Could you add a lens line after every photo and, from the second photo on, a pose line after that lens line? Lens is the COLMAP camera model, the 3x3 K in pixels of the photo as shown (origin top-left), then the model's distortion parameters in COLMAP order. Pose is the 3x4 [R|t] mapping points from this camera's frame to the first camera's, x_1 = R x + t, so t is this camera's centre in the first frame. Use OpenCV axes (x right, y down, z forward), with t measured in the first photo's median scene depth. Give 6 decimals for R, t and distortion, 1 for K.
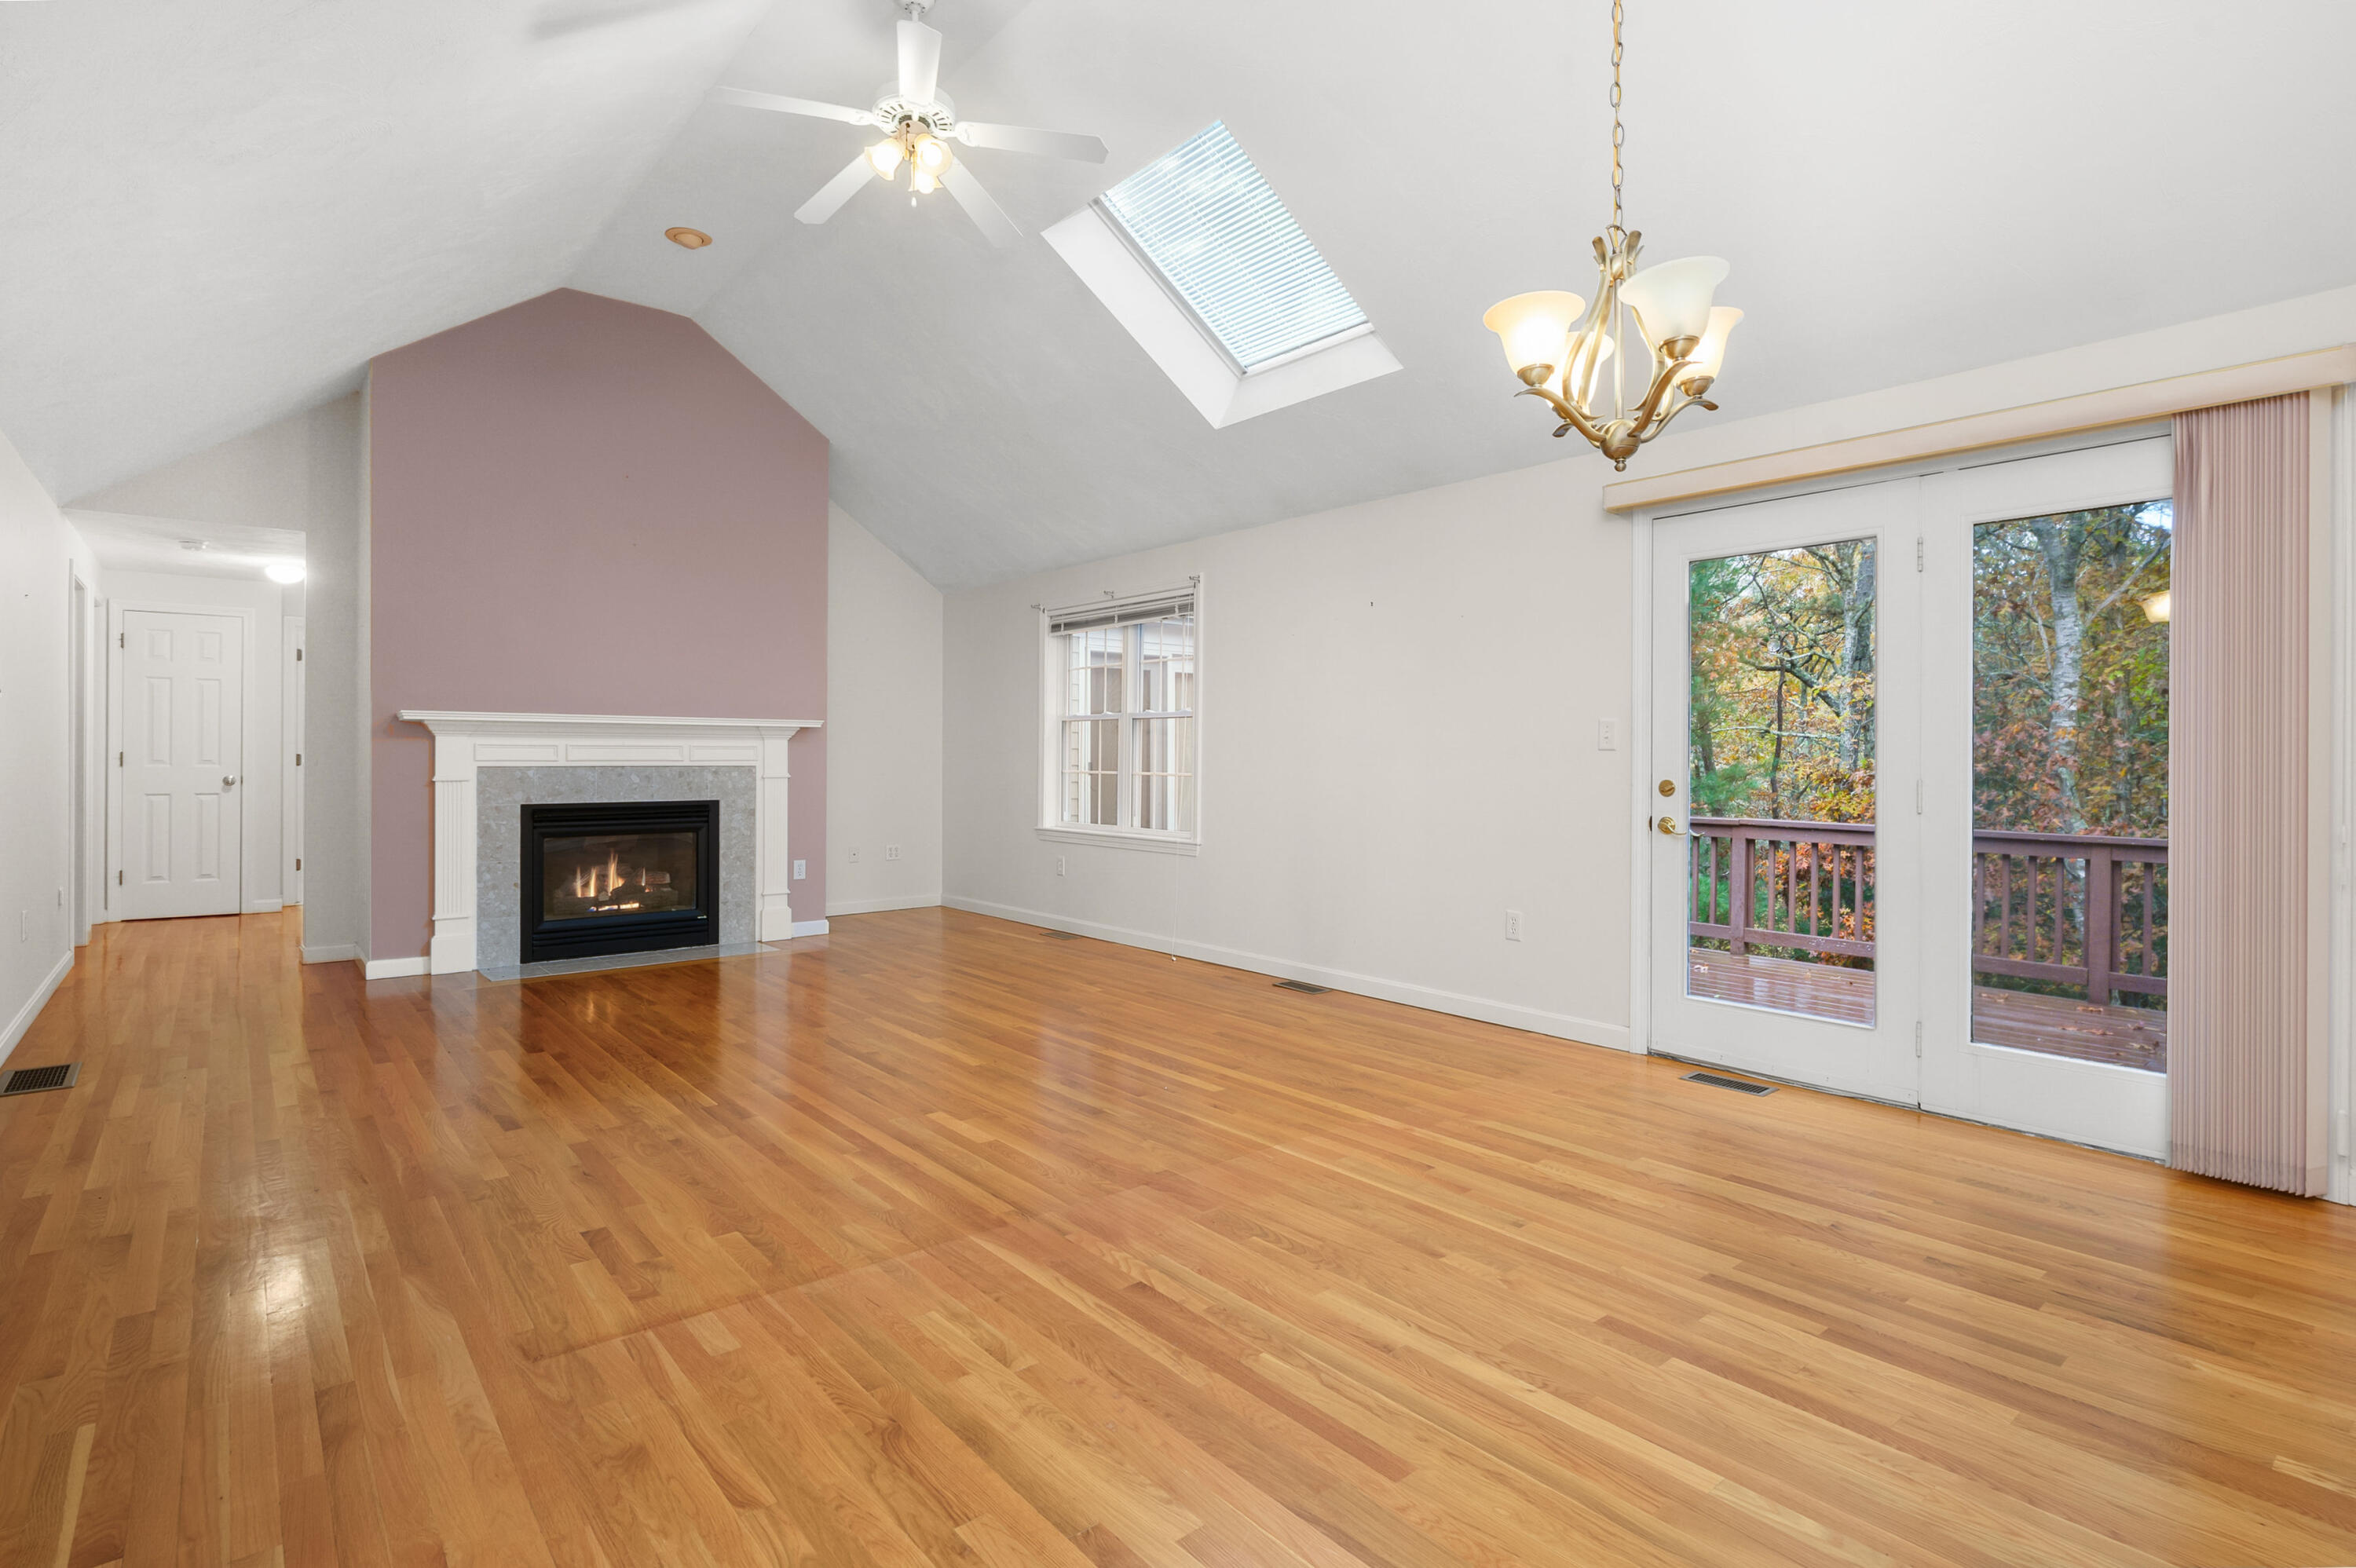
lens RADIAL K [[1168.6, 0, 1198.6], [0, 1168.6, 756.9], [0, 0, 1]] dist [-0.002588, -0.000475]
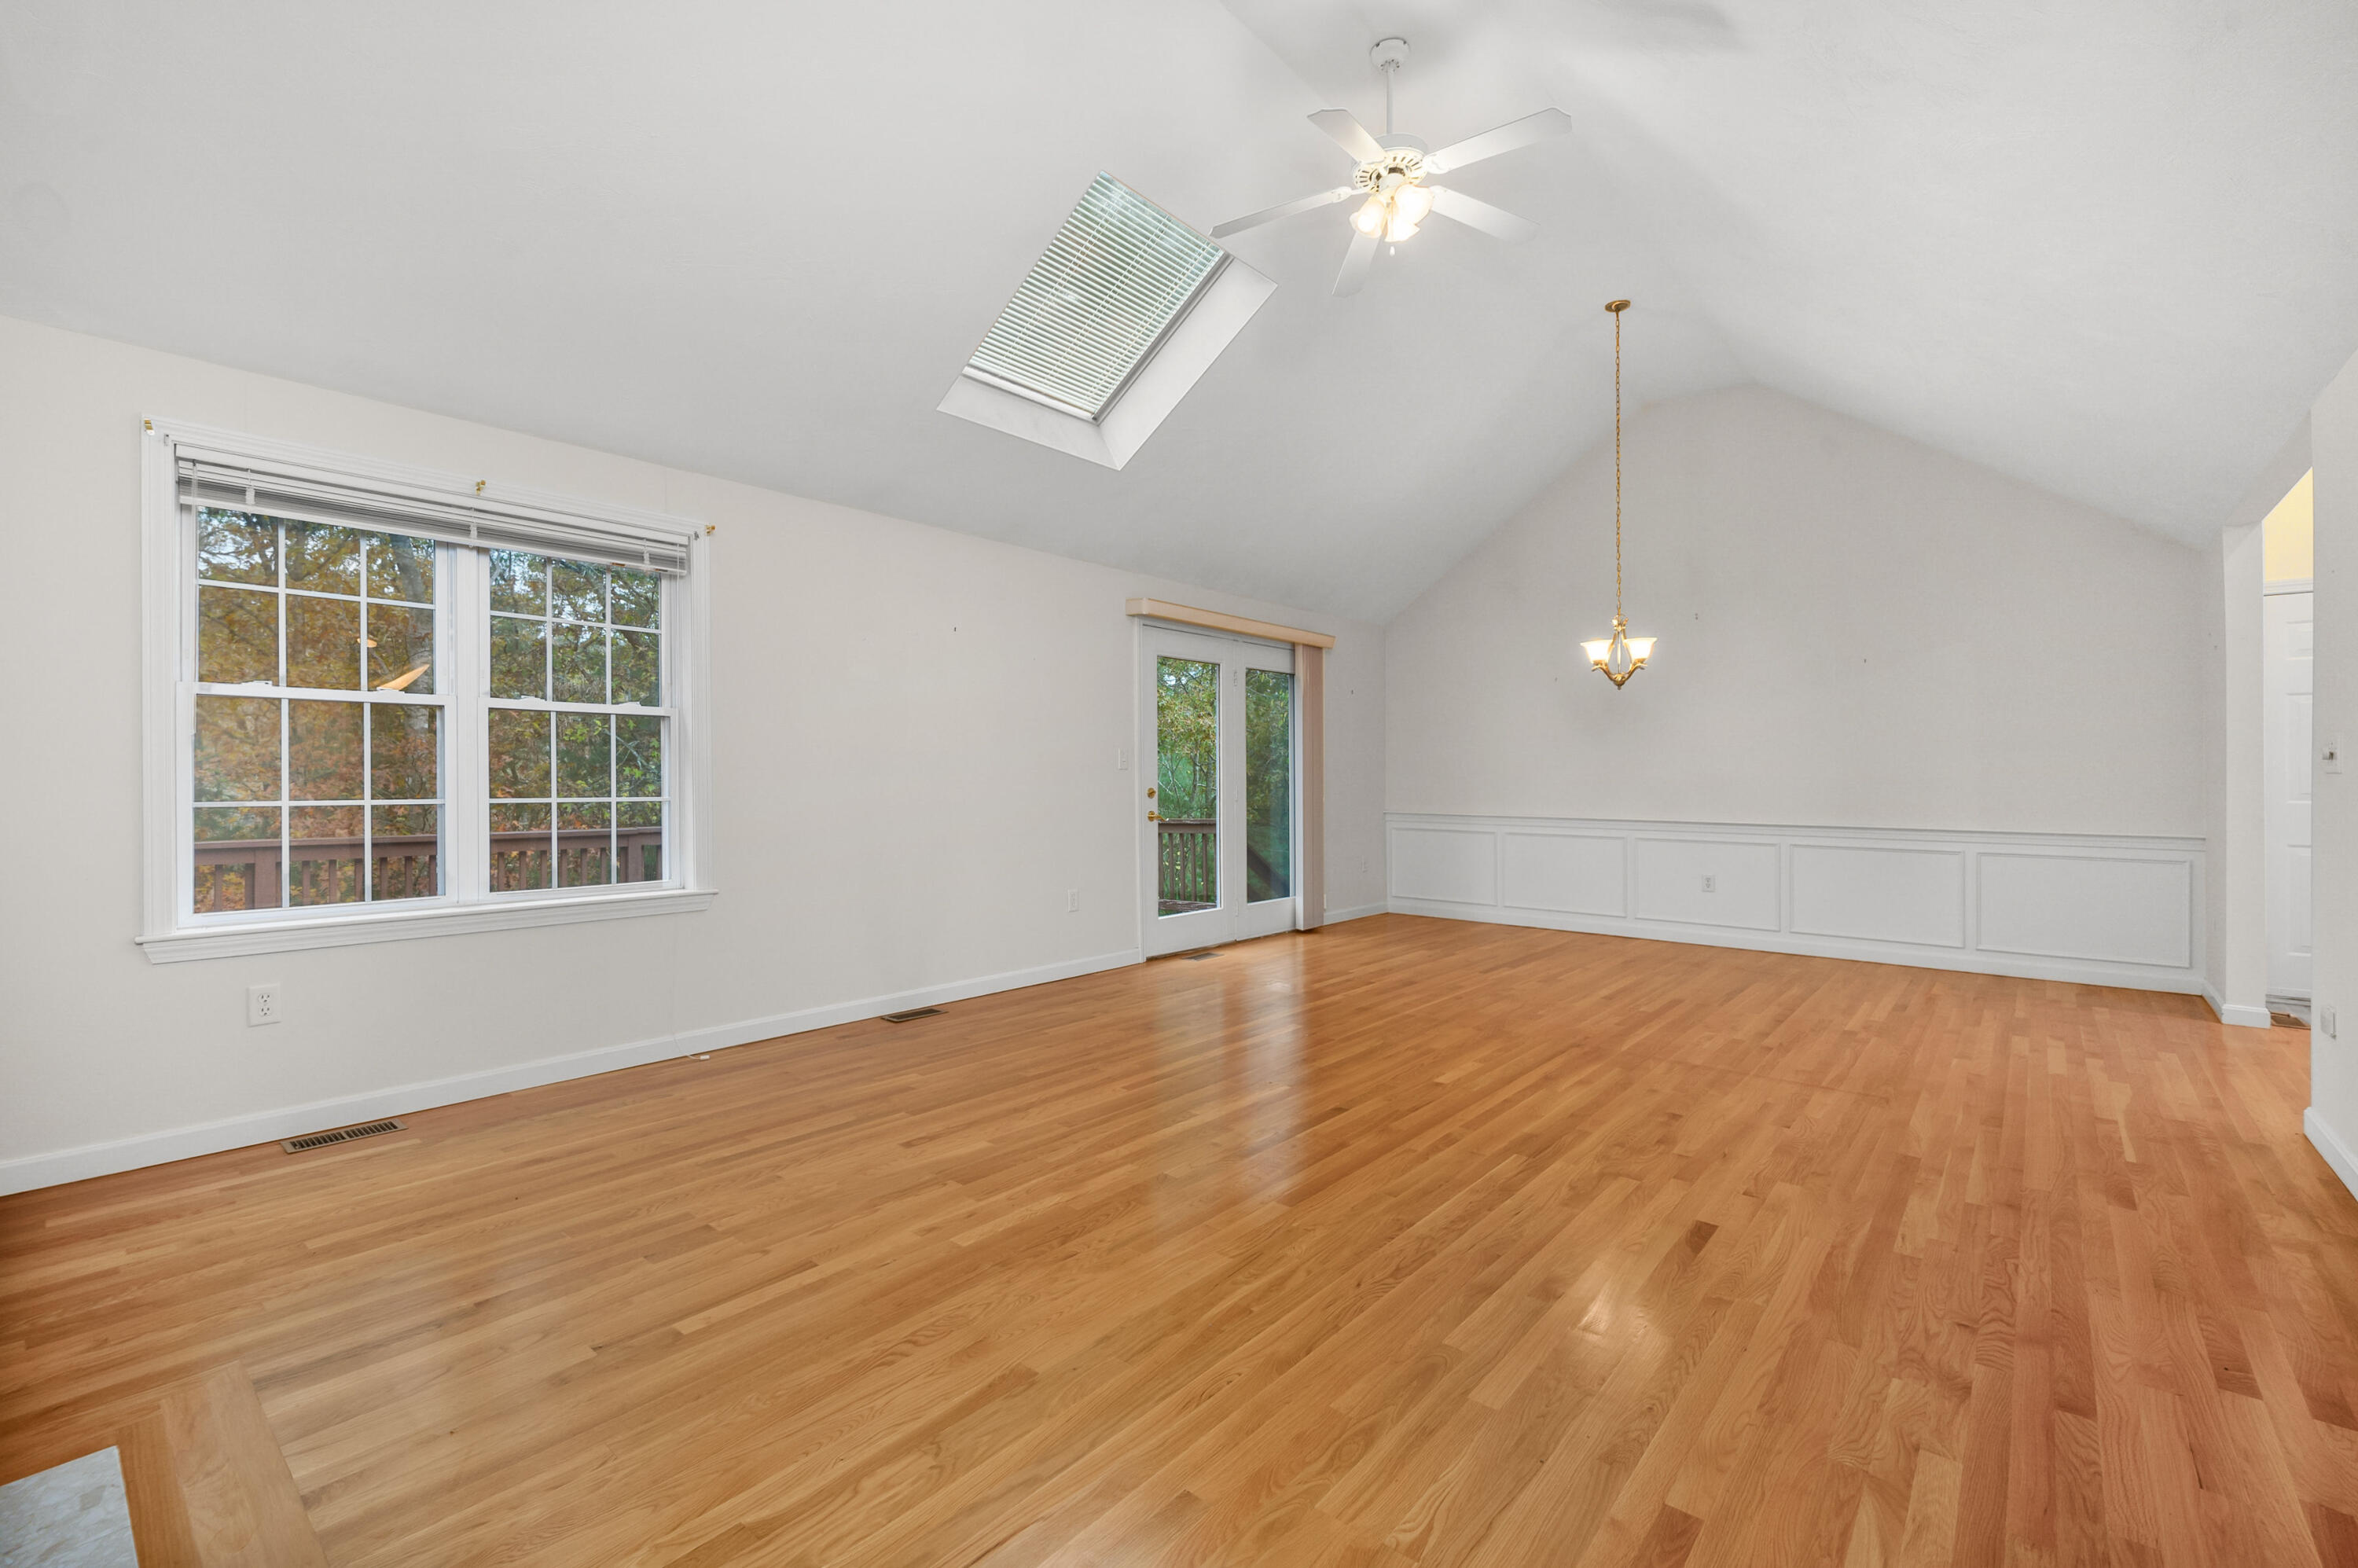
lens RADIAL K [[1026.9, 0, 1165.7], [0, 1026.9, 783.7], [0, 0, 1]] dist [0.000275, 0.000102]
pose [[-0.165951, -0.014994, 0.986020, -1.027156], [-0.003855, 0.999887, 0.014557, -0.006987], [-0.986126, -0.001386, -0.165990, 1.242183]]
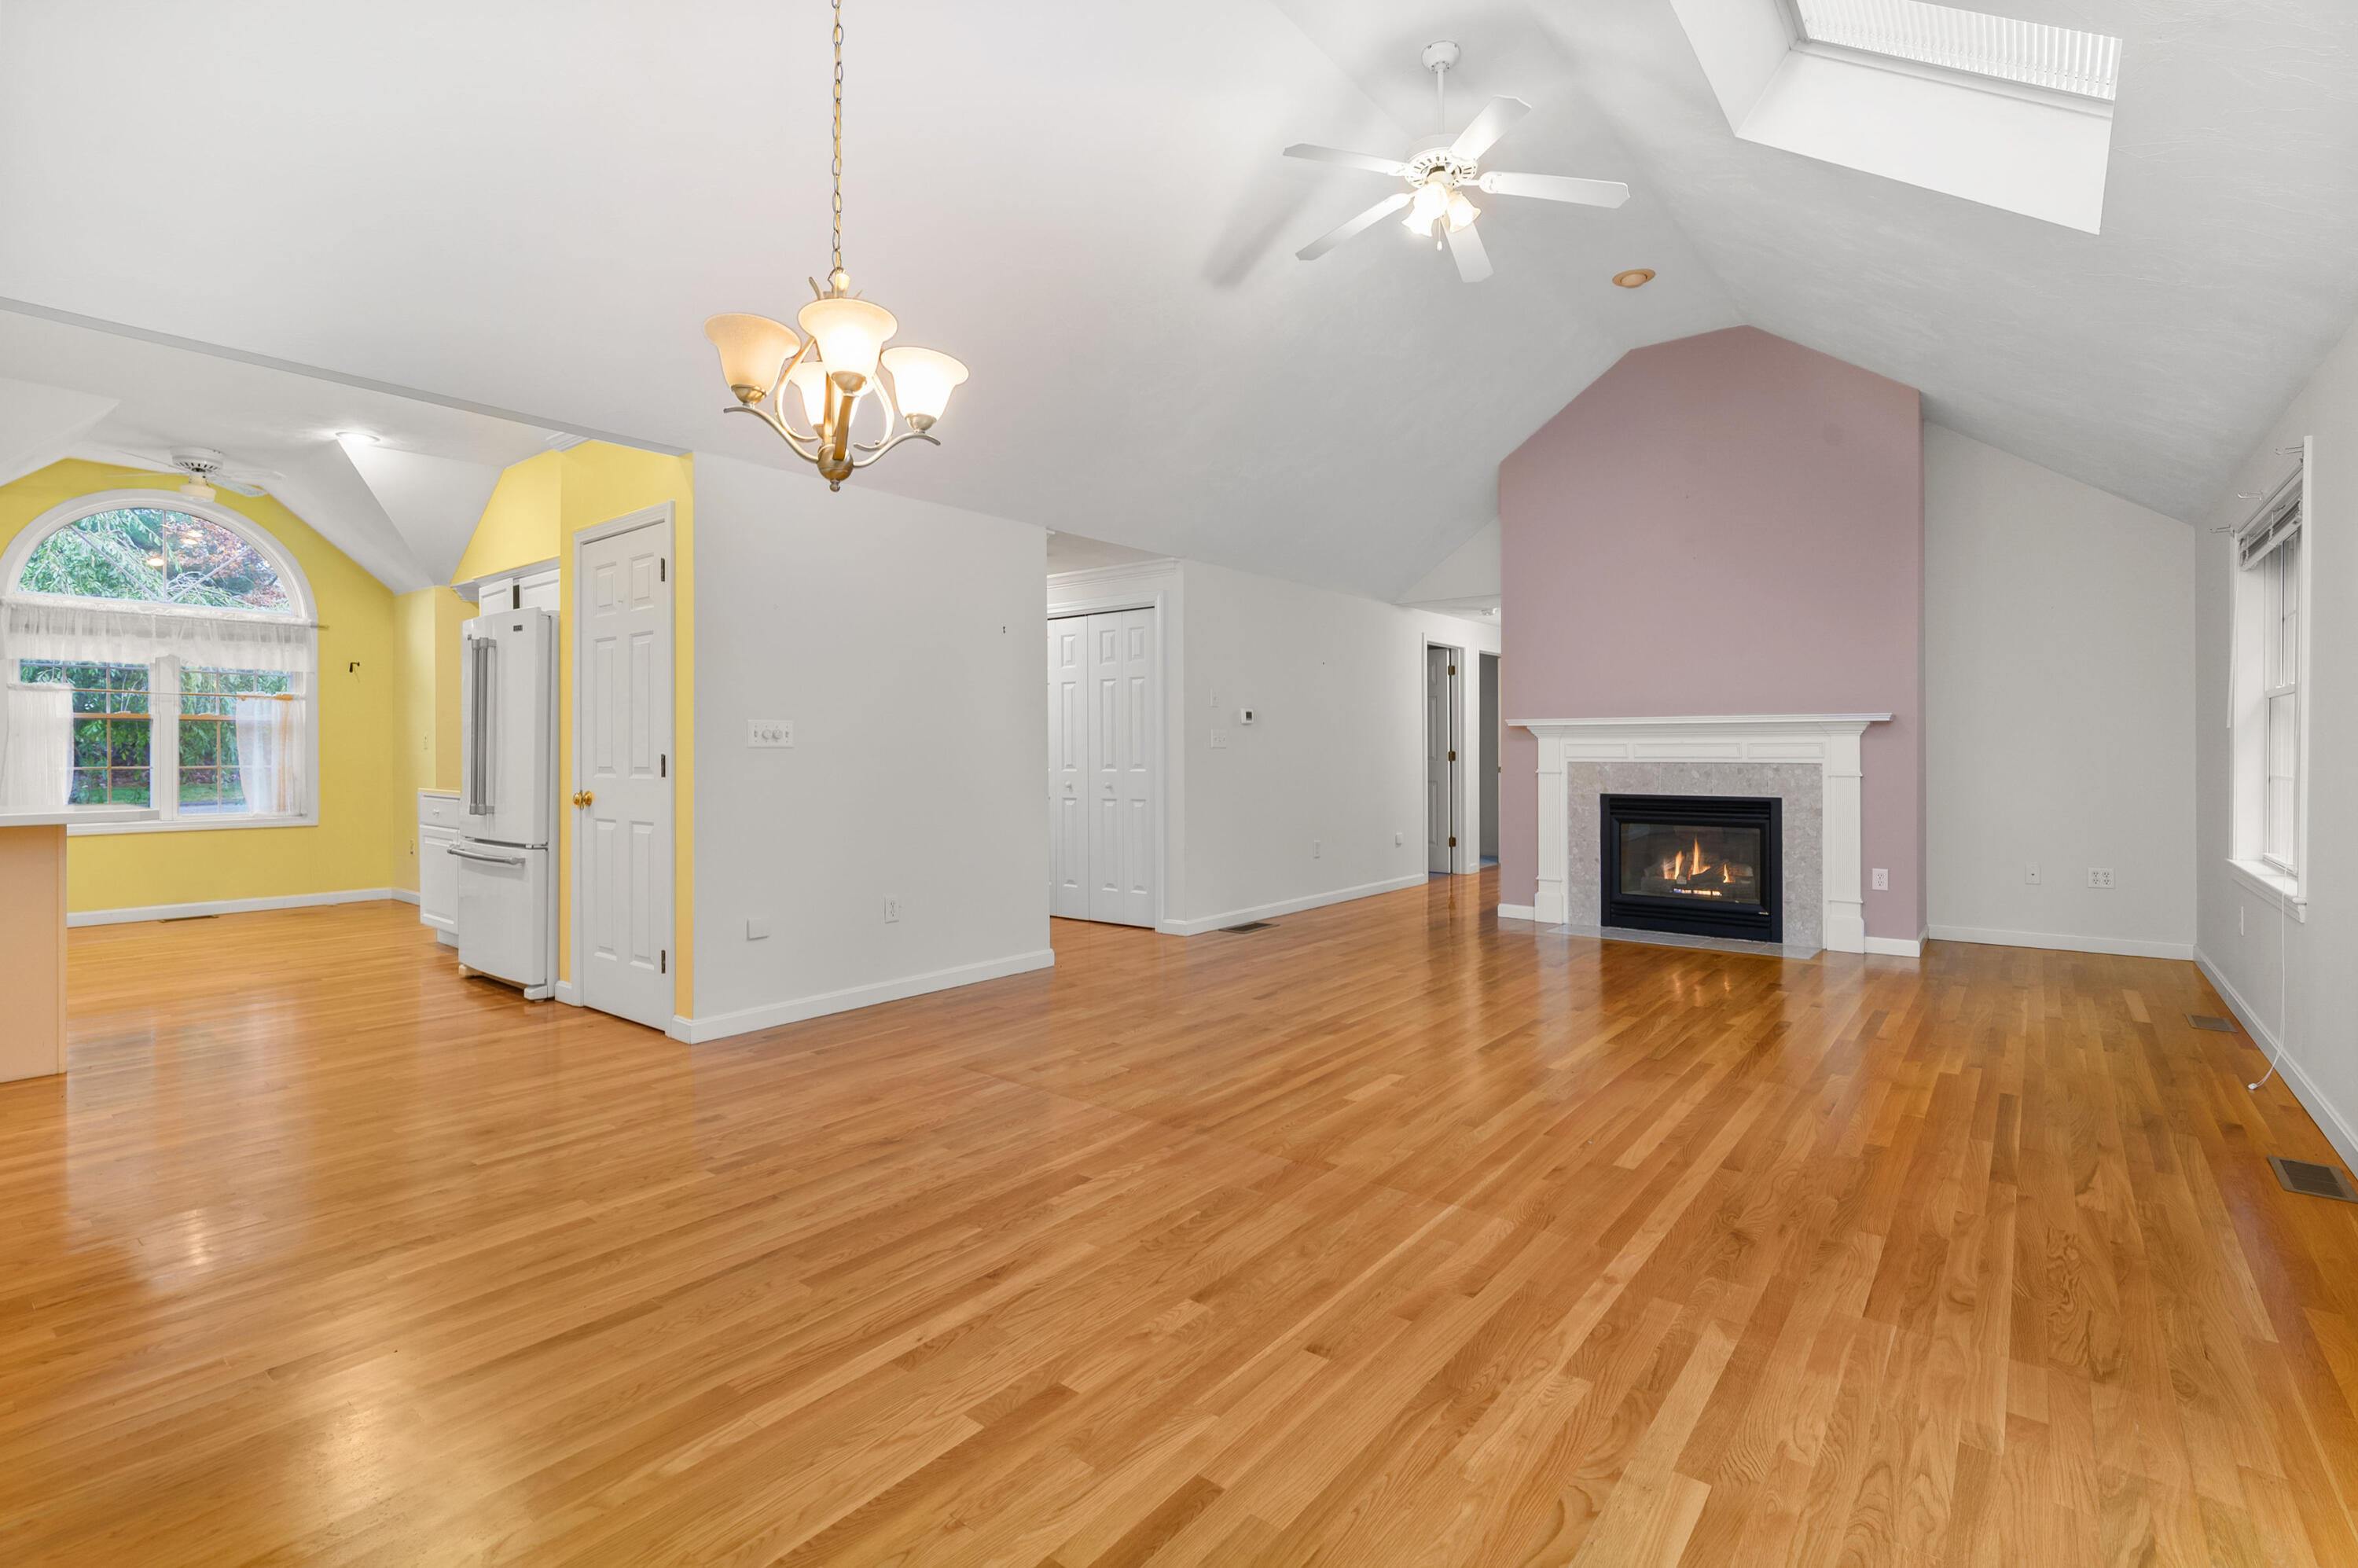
lens RADIAL K [[1079.9, 0, 1145.3], [0, 1079.9, 739.9], [0, 0, 1]] dist [0.002458, 0.000282]
pose [[0.181739, -0.013960, -0.983248, 0.639492], [0.001091, 0.999901, -0.013995, 0.000613], [0.983346, 0.001471, 0.181736, 0.496783]]
